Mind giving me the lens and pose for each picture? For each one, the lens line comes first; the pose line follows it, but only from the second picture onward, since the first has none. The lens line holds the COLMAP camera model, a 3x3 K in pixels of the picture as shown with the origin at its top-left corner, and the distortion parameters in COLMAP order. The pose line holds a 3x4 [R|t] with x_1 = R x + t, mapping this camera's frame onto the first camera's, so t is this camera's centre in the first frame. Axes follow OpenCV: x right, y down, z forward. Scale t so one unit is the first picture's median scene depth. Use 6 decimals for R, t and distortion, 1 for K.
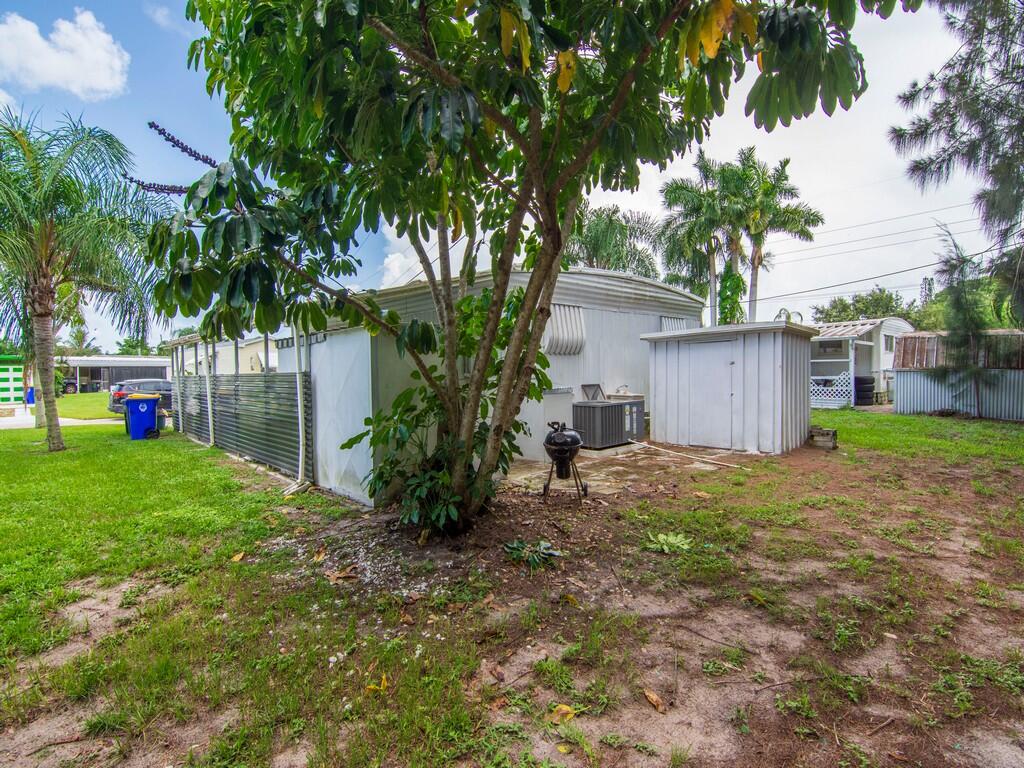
lens RADIAL K [[494.4, 0, 511.4], [0, 494.4, 385.2], [0, 0, 1]] dist [-0.019544, 0.001390]
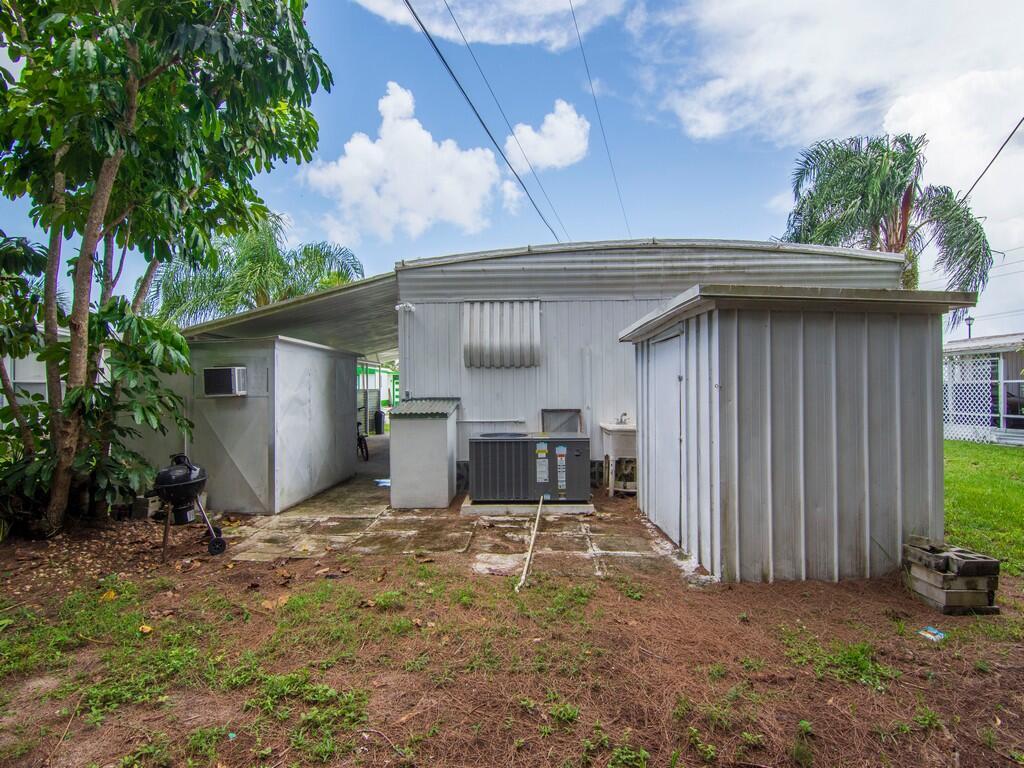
lens RADIAL K [[494.4, 0, 511.7], [0, 494.4, 389.2], [0, 0, 1]] dist [-0.019544, 0.001390]
pose [[0.718333, 0.010981, -0.695613, 0.645597], [-0.028177, 0.999514, -0.013318, -0.020201], [0.695129, 0.029167, 0.718293, 0.492577]]
